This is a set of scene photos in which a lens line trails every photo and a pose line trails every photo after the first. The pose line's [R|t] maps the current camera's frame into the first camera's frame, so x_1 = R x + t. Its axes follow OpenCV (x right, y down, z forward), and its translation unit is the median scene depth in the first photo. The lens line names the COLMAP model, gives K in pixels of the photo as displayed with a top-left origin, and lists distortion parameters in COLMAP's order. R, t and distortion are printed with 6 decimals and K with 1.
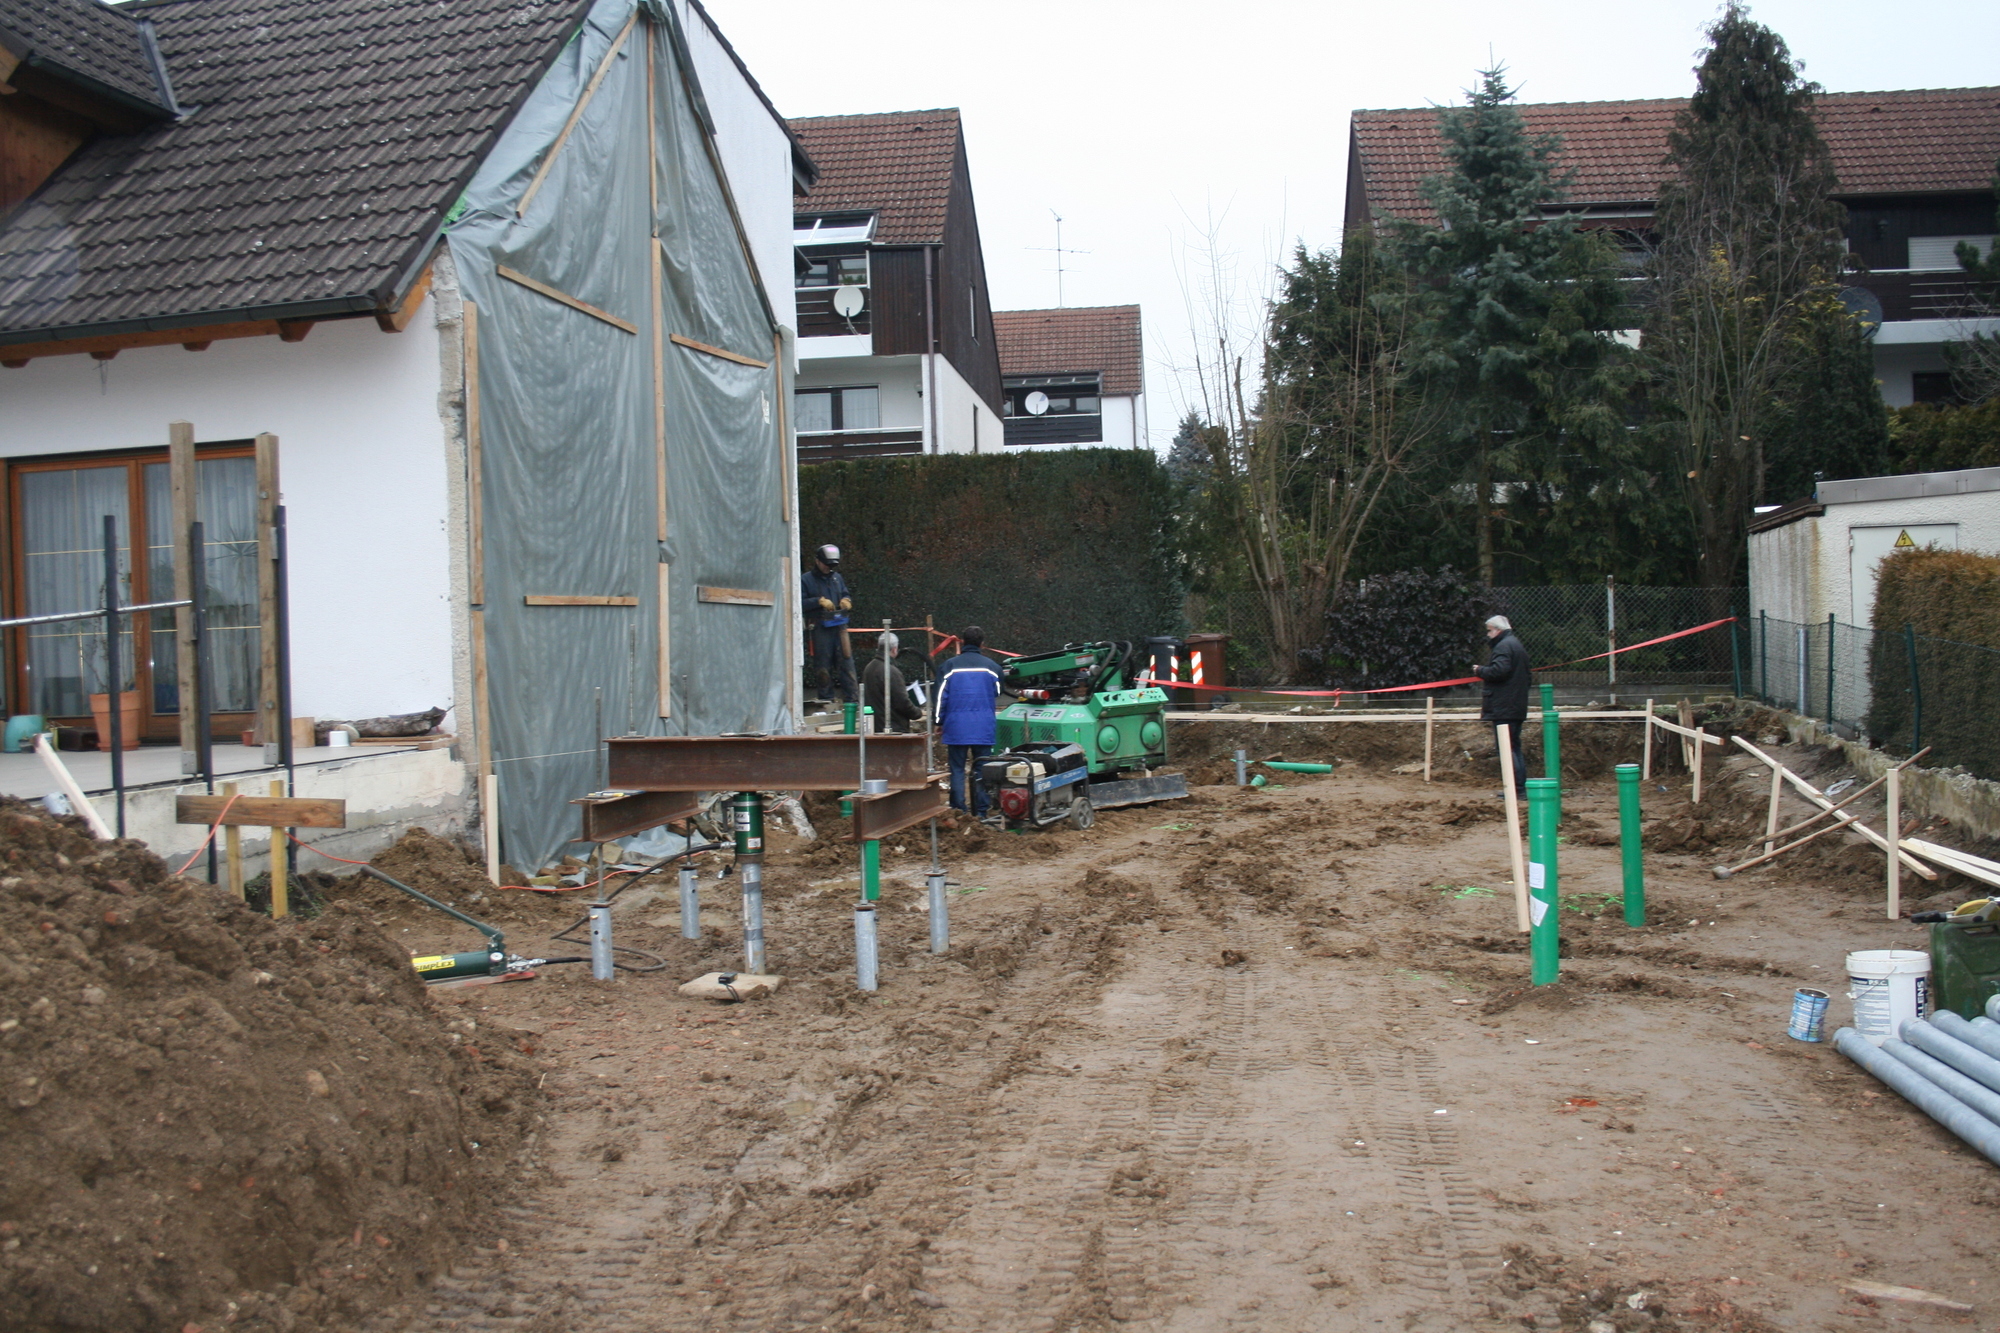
lens RADIAL K [[2079.6, 0, 999.4], [0, 2079.6, 637.3], [0, 0, 1]] dist [-0.096471, 0.002072]
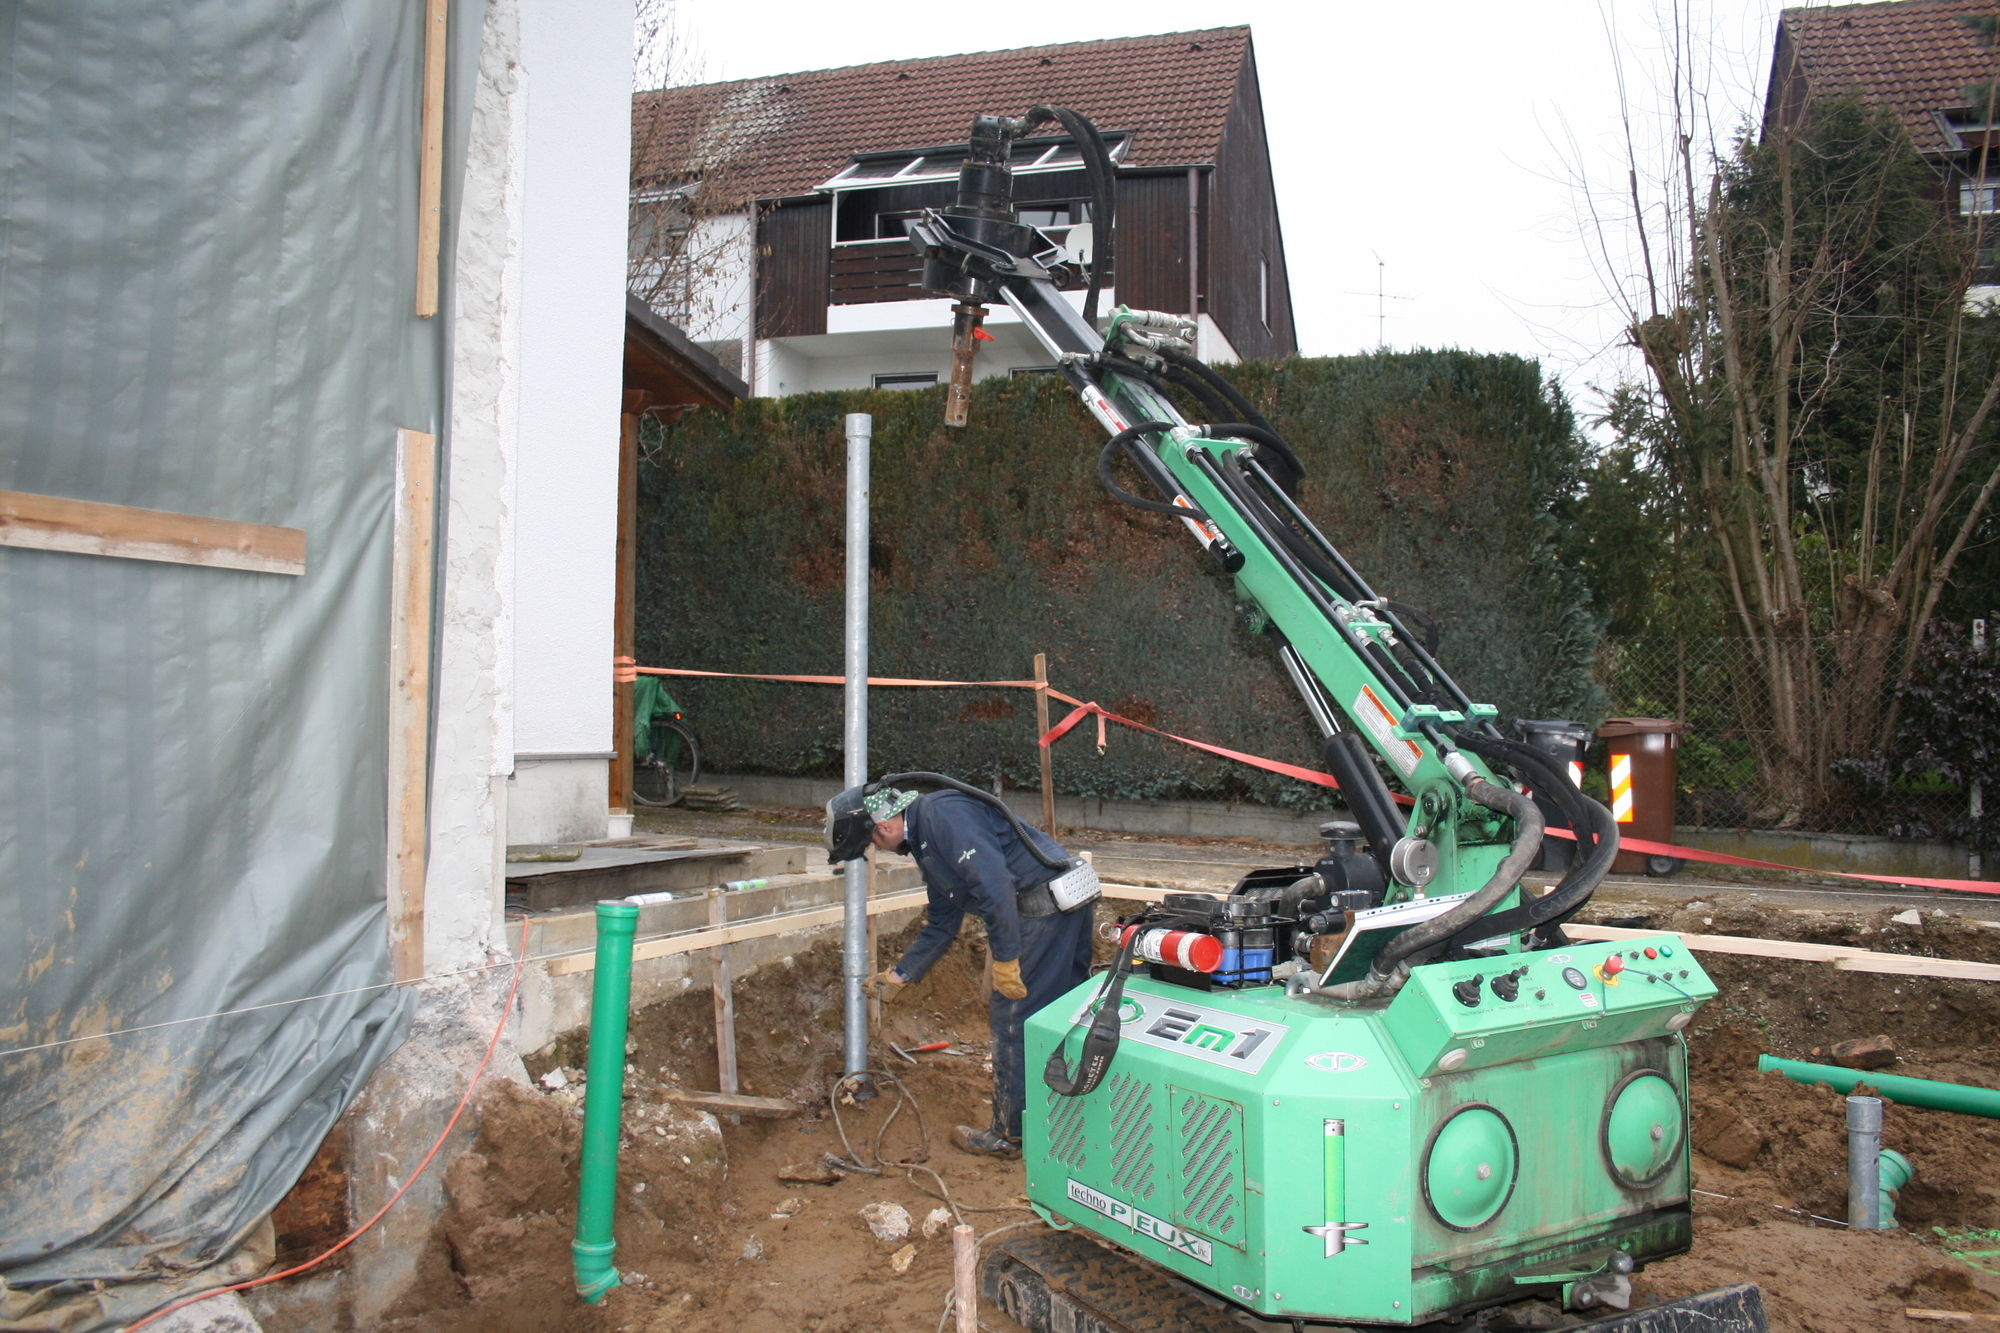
lens RADIAL K [[1668.0, 0, 1010.6], [0, 1668.0, 666.8], [0, 0, 1]] dist [-0.159242, 0.128546]
pose [[0.981350, 0.036851, -0.188663, 0.025585], [-0.040520, 0.999056, -0.015628, -0.001792], [0.187909, 0.022981, 0.981918, 0.595974]]
